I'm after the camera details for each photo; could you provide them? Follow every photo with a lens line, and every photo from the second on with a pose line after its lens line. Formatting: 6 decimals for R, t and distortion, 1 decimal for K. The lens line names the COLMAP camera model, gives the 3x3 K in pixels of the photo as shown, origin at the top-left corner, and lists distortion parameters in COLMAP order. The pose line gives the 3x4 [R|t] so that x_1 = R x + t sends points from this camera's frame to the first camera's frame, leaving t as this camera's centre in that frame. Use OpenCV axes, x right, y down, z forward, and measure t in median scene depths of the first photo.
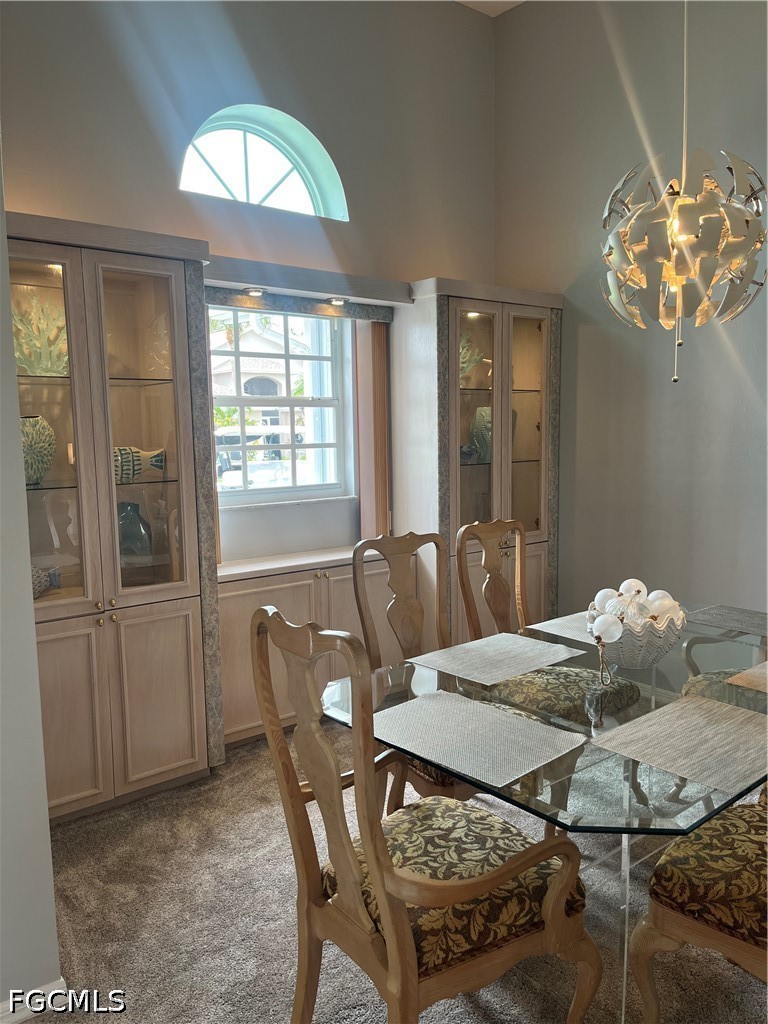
lens RADIAL K [[780.9, 0, 380.7], [0, 780.9, 509.6], [0, 0, 1]] dist [0.049862, -0.073732]
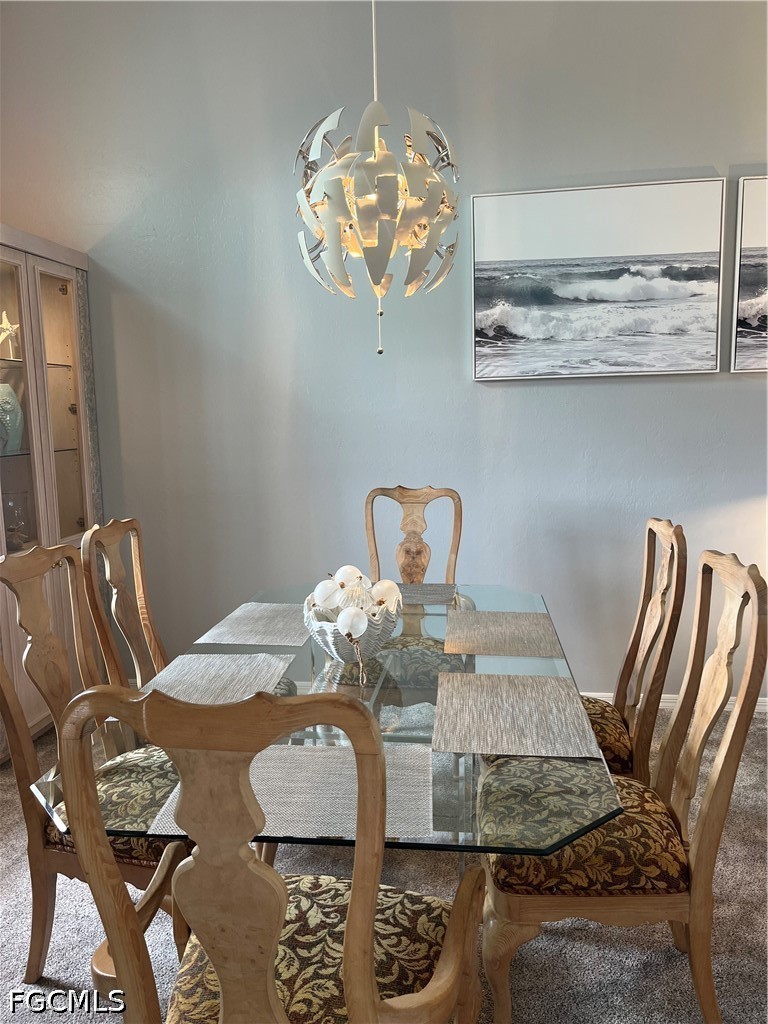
lens RADIAL K [[780.9, 0, 383.4], [0, 780.9, 513.4], [0, 0, 1]] dist [0.049862, -0.073732]
pose [[0.721009, -0.089517, 0.687119, -0.355413], [0.079721, 0.995752, 0.046072, -0.015676], [-0.688324, 0.021559, 0.725083, 0.386420]]
